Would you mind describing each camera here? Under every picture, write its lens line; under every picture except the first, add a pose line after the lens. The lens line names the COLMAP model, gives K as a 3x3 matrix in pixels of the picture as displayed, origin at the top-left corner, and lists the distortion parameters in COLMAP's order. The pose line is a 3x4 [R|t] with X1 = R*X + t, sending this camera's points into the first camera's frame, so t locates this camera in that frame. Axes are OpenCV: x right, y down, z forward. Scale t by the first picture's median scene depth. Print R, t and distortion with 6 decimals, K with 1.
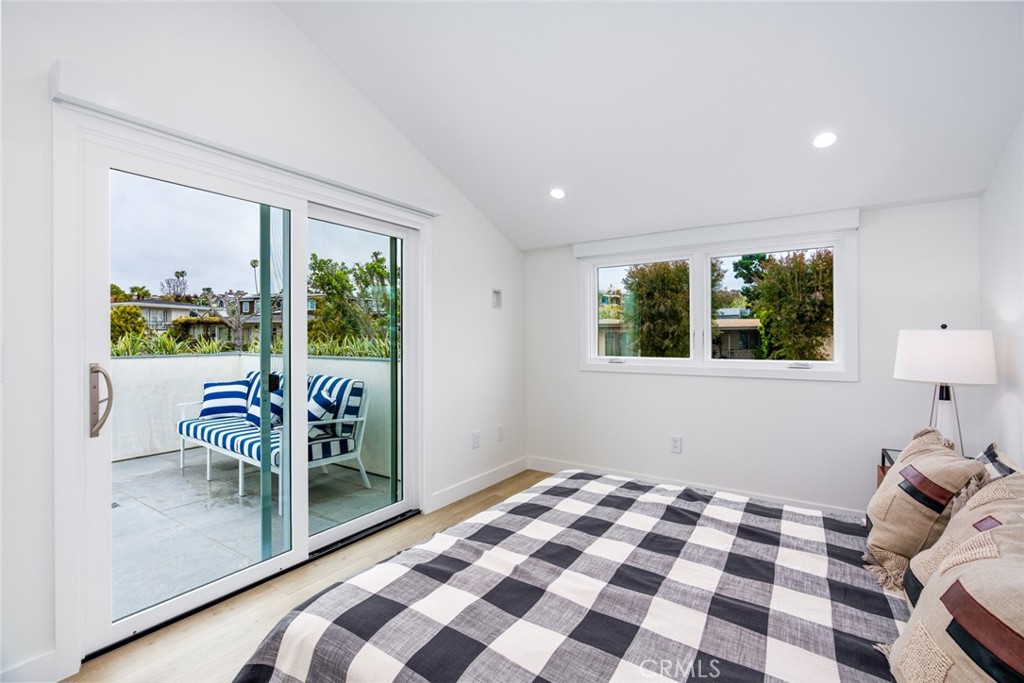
lens RADIAL K [[461.9, 0, 508.1], [0, 461.9, 343.2], [0, 0, 1]] dist [-0.000273, 0.000558]
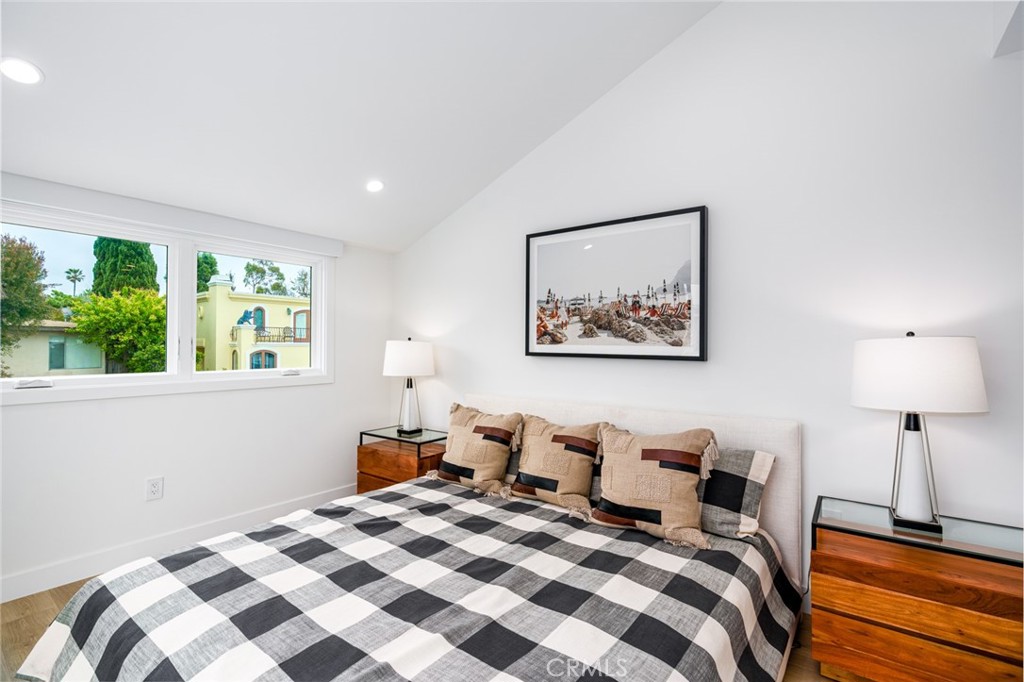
lens RADIAL K [[461.9, 0, 511.6], [0, 461.9, 340.9], [0, 0, 1]] dist [-0.000273, 0.000558]
pose [[0.055891, 0.012828, 0.998354, -0.622923], [0.009721, 0.999863, -0.013391, -0.007633], [-0.998390, 0.010453, 0.055759, 0.669319]]
